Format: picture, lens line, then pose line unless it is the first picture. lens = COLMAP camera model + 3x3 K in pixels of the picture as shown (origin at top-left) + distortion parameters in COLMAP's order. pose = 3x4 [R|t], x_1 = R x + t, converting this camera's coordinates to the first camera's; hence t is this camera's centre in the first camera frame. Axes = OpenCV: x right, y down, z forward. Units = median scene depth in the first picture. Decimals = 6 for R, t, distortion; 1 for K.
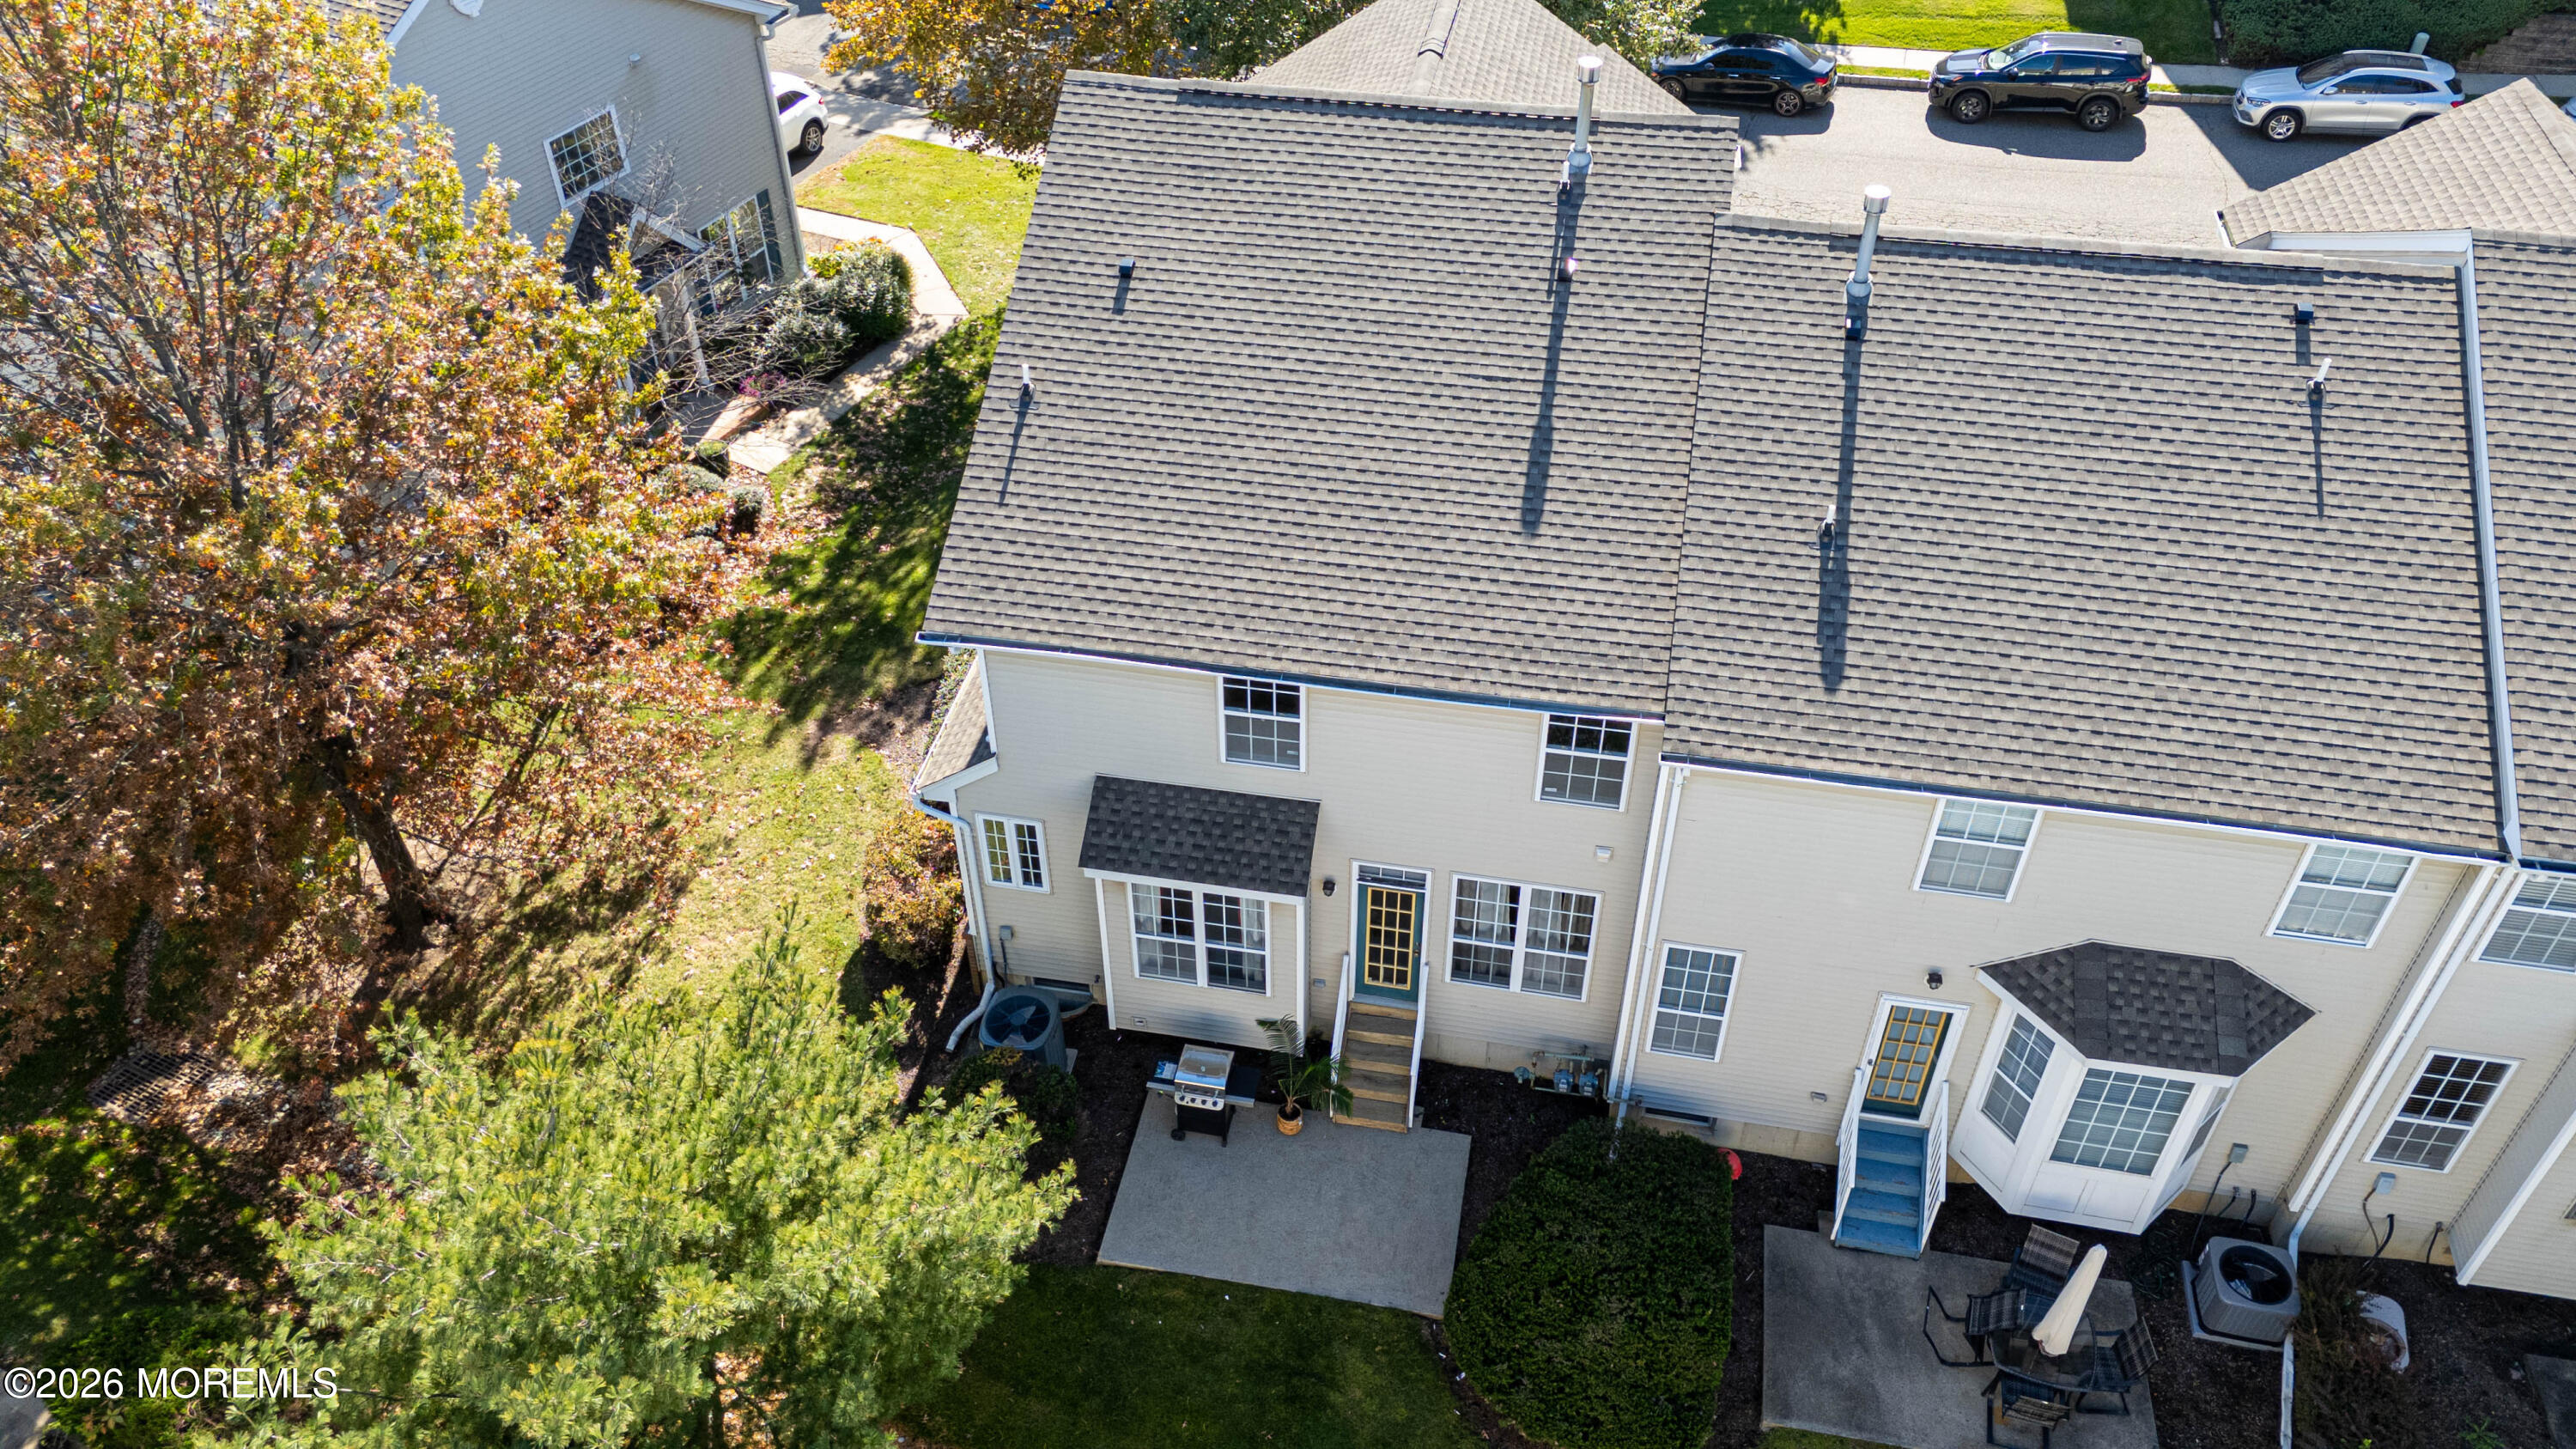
lens RADIAL K [[1792.2, 0, 1294.0], [0, 1792.2, 724.7], [0, 0, 1]] dist [0.050239, -0.029286]
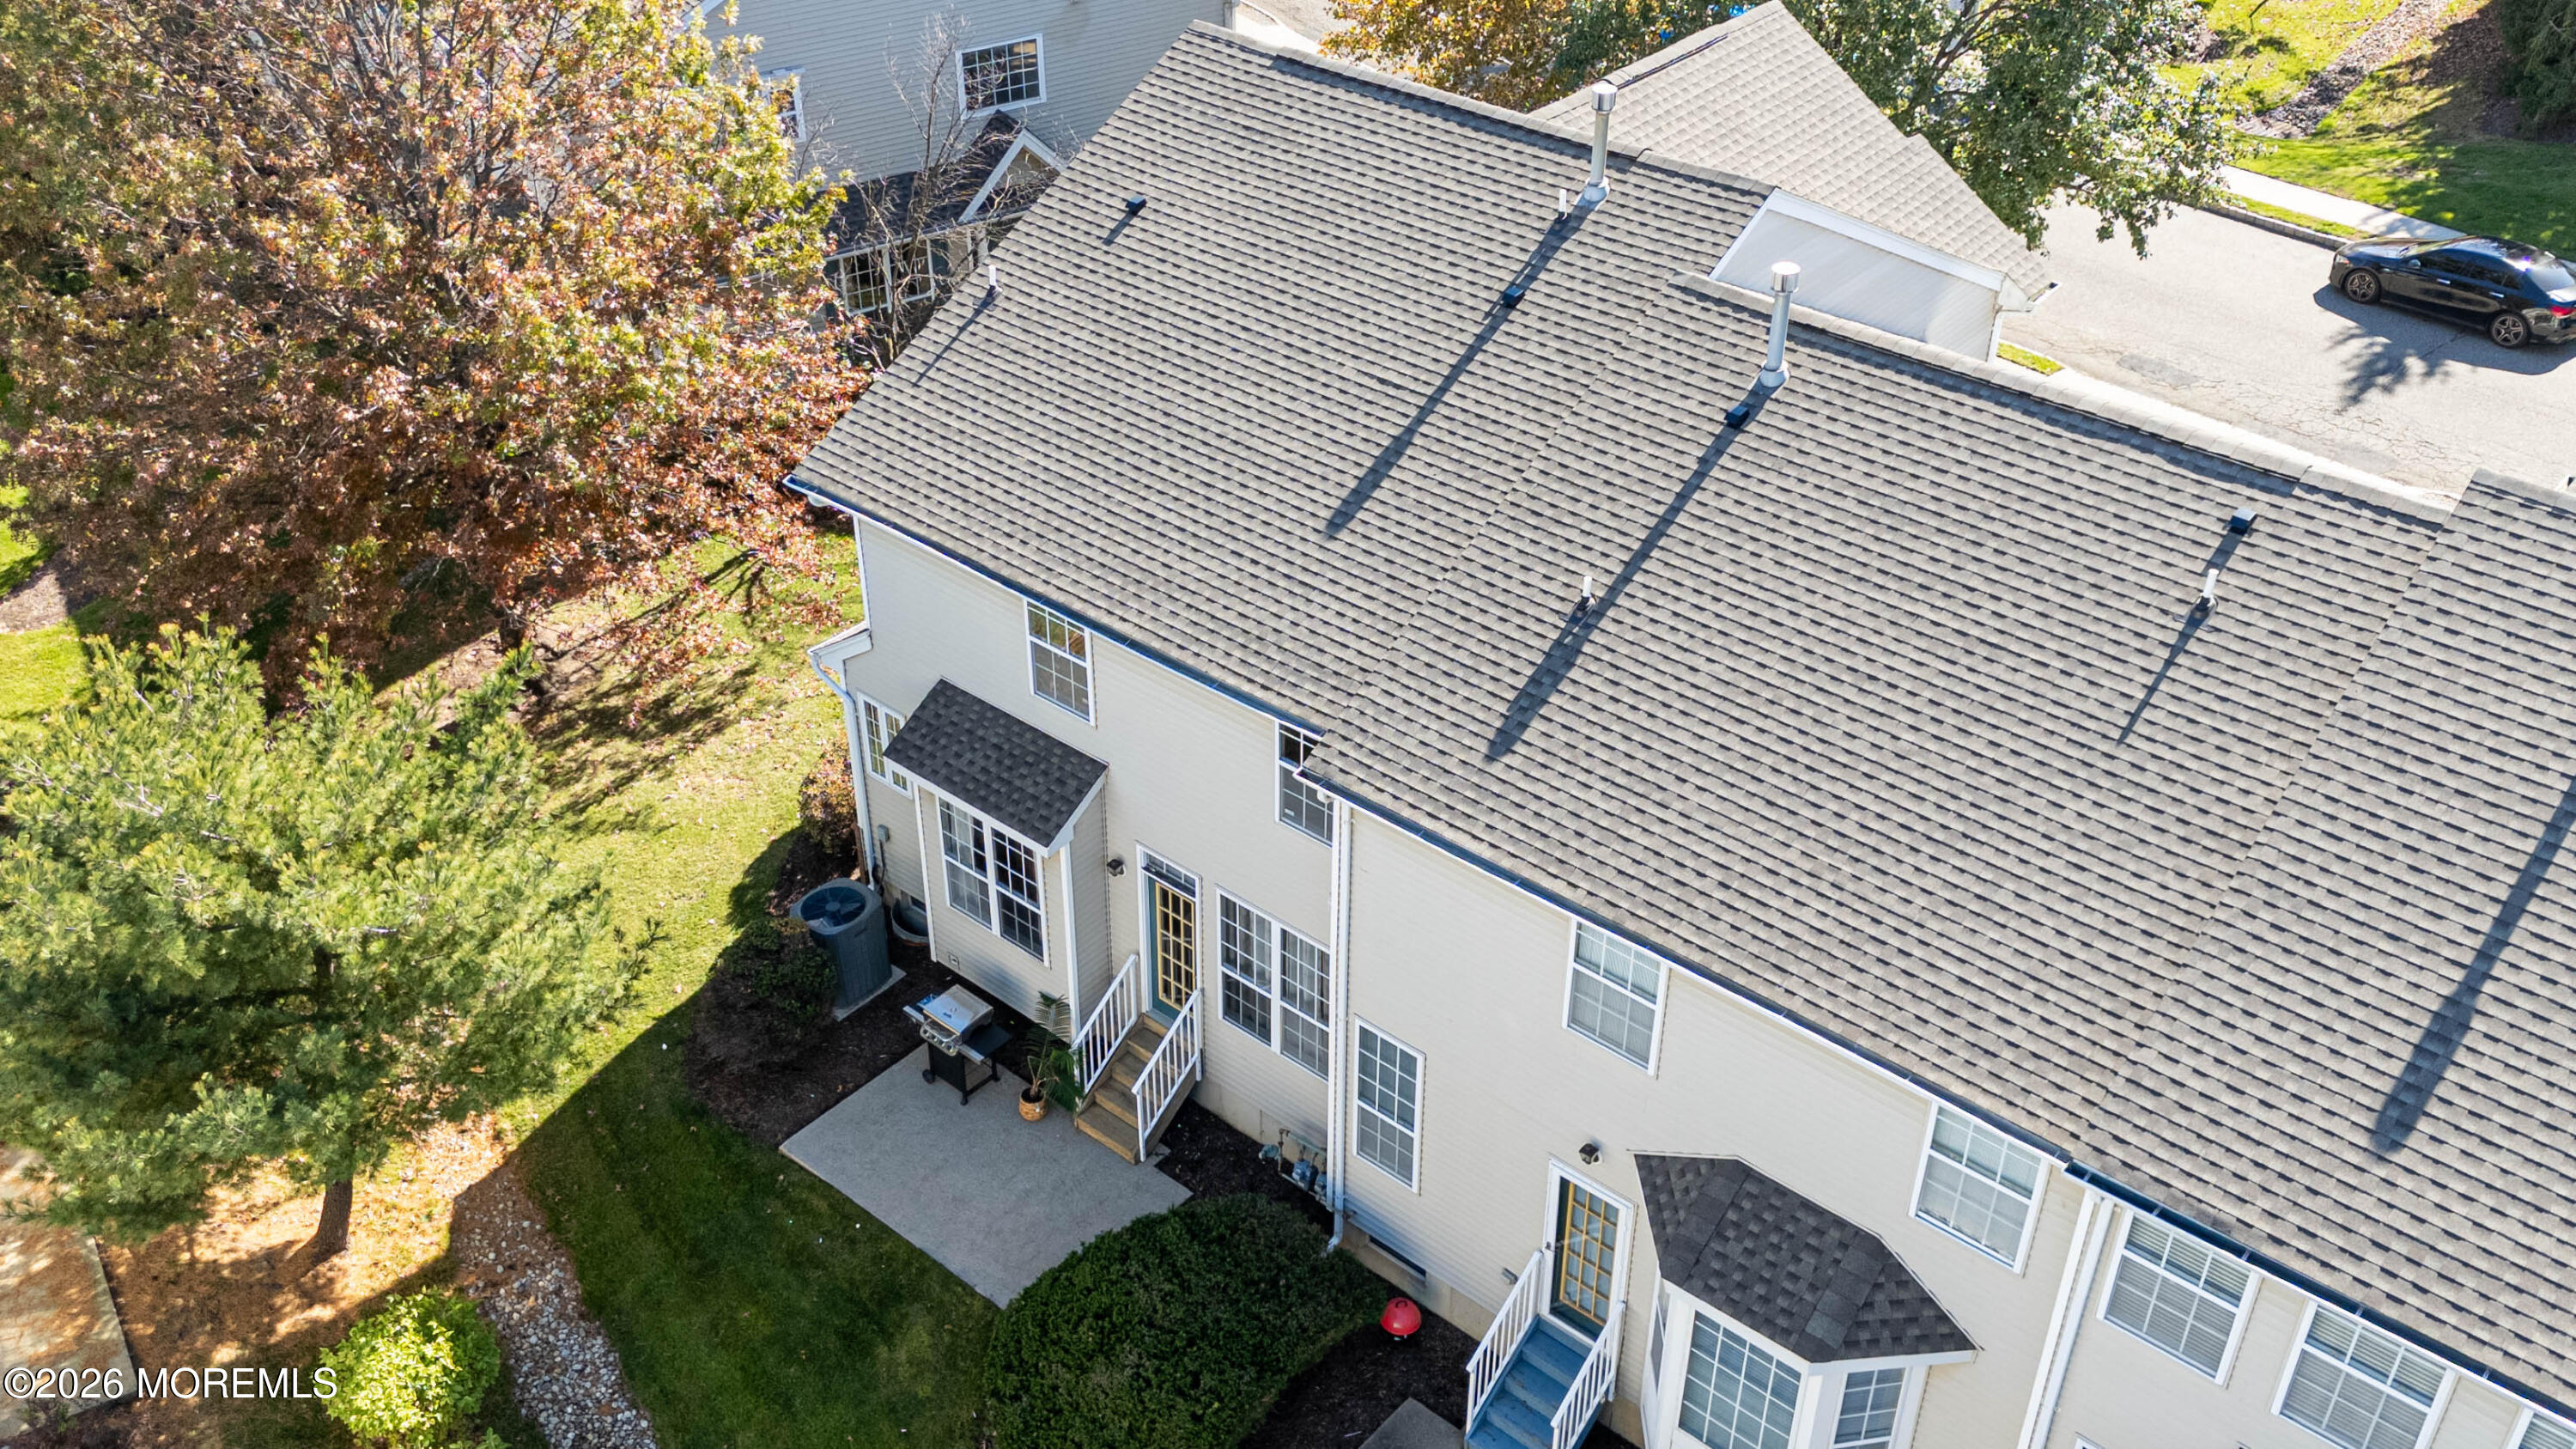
lens RADIAL K [[2158.5, 0, 1266.1], [0, 2158.5, 707.9], [0, 0, 1]] dist [0.058043, -0.032168]
pose [[0.876016, 0.291168, -0.384470, 0.529803], [-0.329380, 0.943513, -0.035949, 0.028354], [0.352286, 0.158128, 0.922437, -0.034710]]
